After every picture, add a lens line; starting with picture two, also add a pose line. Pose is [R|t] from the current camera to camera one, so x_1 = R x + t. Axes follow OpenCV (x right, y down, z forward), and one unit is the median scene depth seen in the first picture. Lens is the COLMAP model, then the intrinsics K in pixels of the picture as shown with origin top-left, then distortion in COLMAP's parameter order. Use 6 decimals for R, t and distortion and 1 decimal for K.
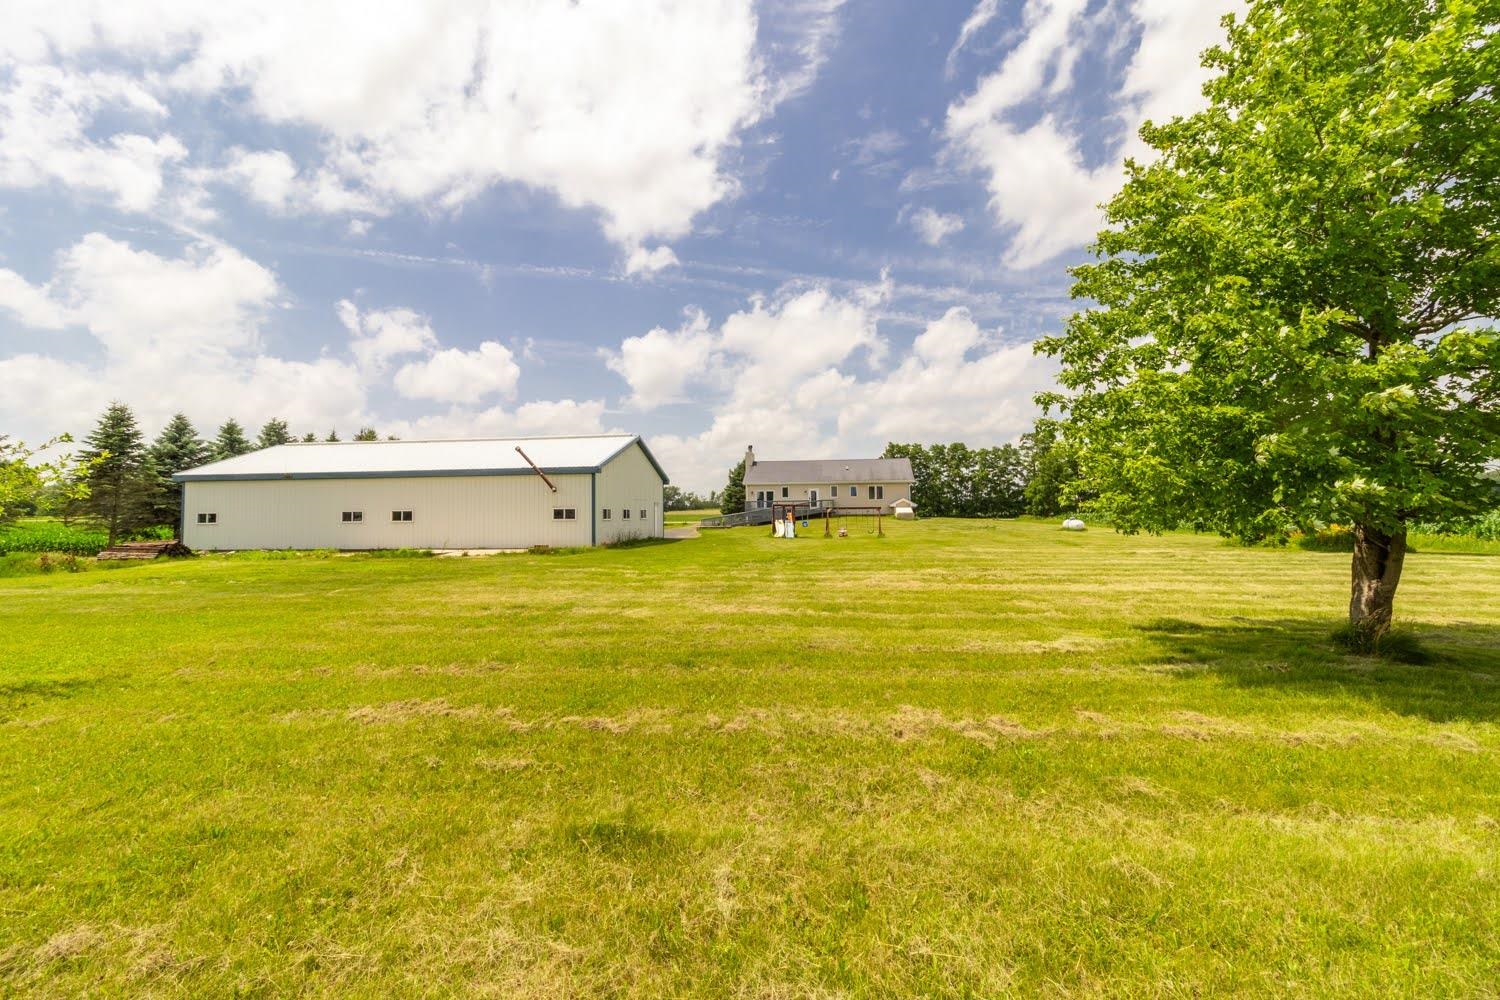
lens RADIAL K [[703.8, 0, 753.5], [0, 703.8, 499.7], [0, 0, 1]] dist [-0.000599, -0.000006]
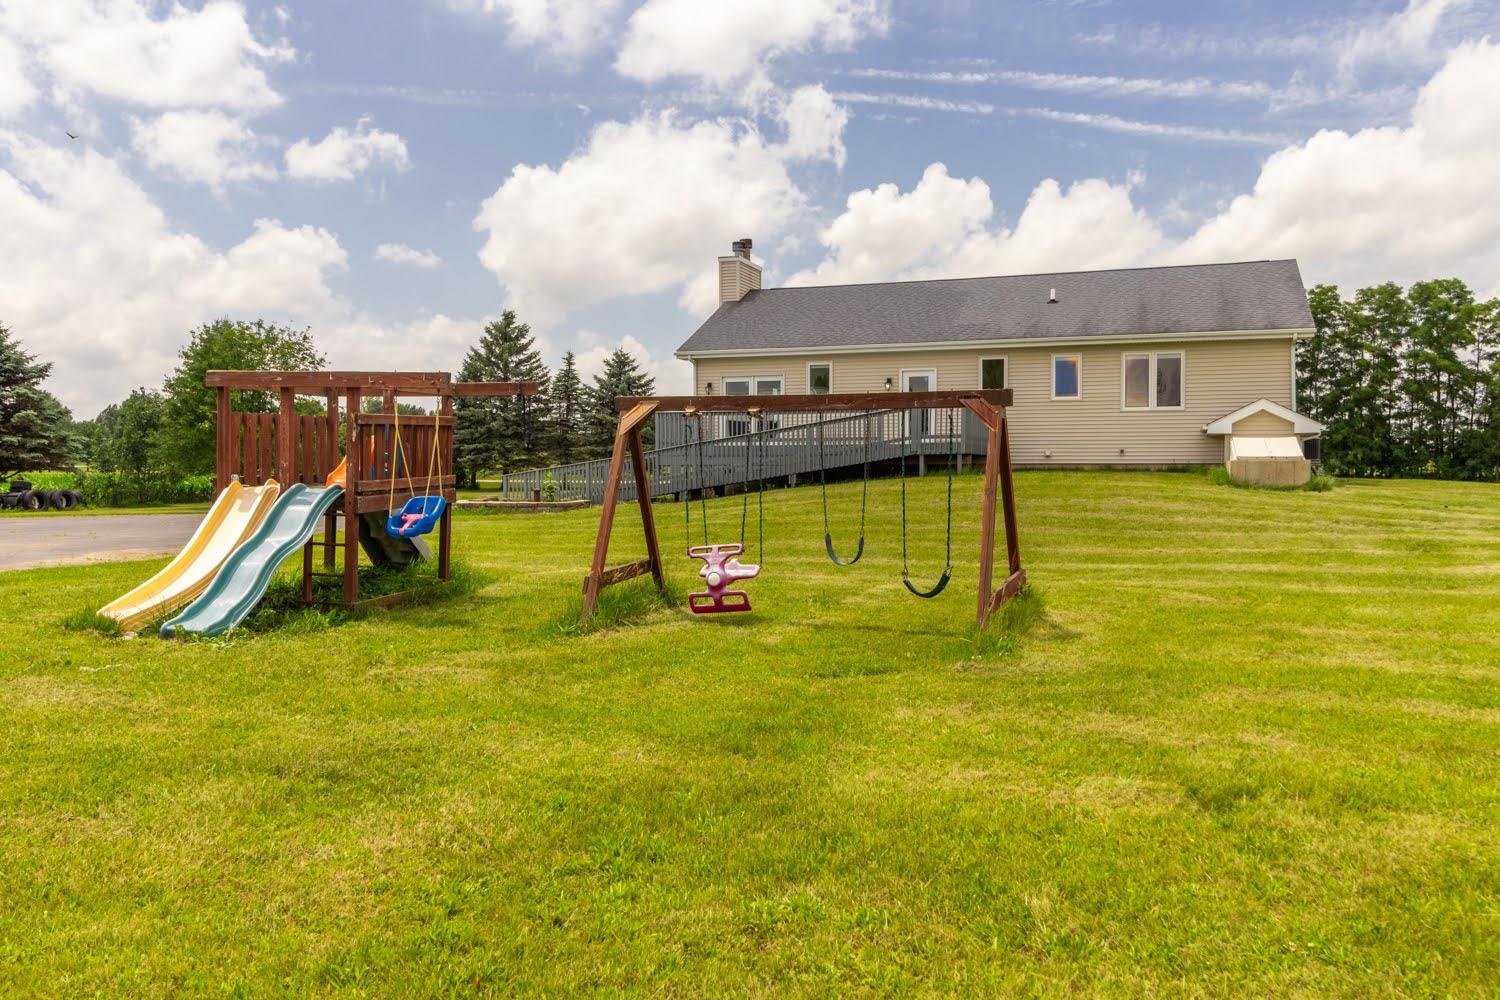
lens RADIAL K [[1178.2, 0, 749.9], [0, 1178.2, 500.9], [0, 0, 1]] dist [0.004529, -0.000439]
pose [[0.974998, 0.017619, -0.221513, 0.071351], [-0.006754, 0.998741, 0.049711, 0.007594], [0.222110, -0.046972, 0.973889, 0.307015]]
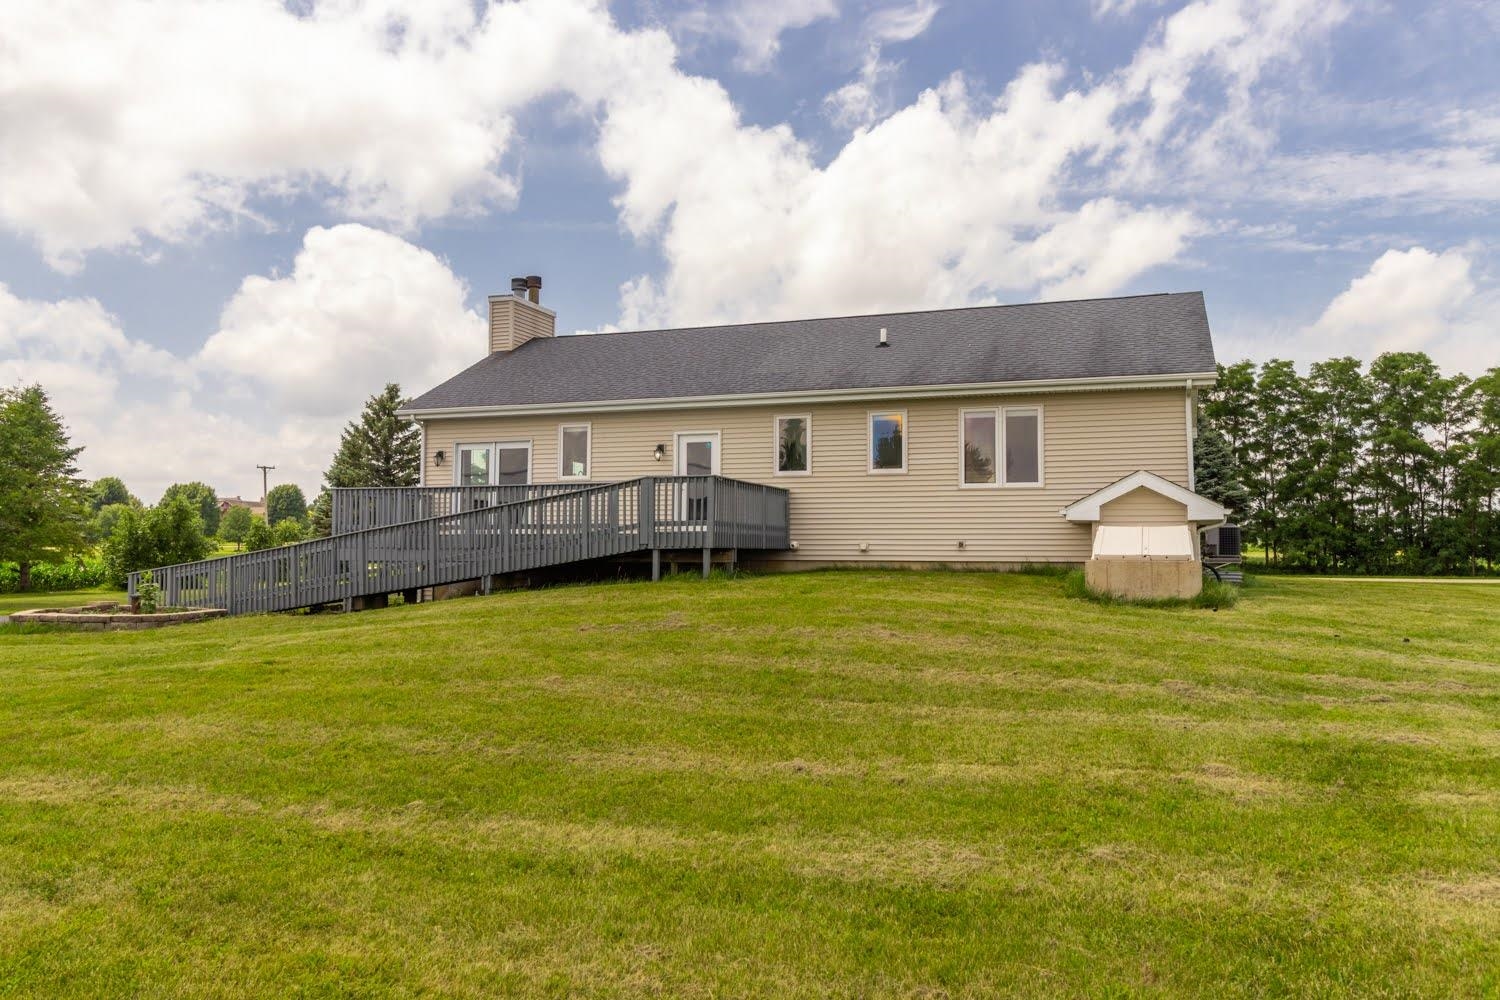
lens RADIAL K [[1157.4, 0, 746.4], [0, 1157.4, 502.6], [0, 0, 1]] dist [0.007780, 0.009517]
pose [[0.976820, 0.005391, -0.213993, 0.098305], [-0.010062, 0.999734, -0.020744, 0.006609], [0.213824, 0.022416, 0.976615, 0.387317]]
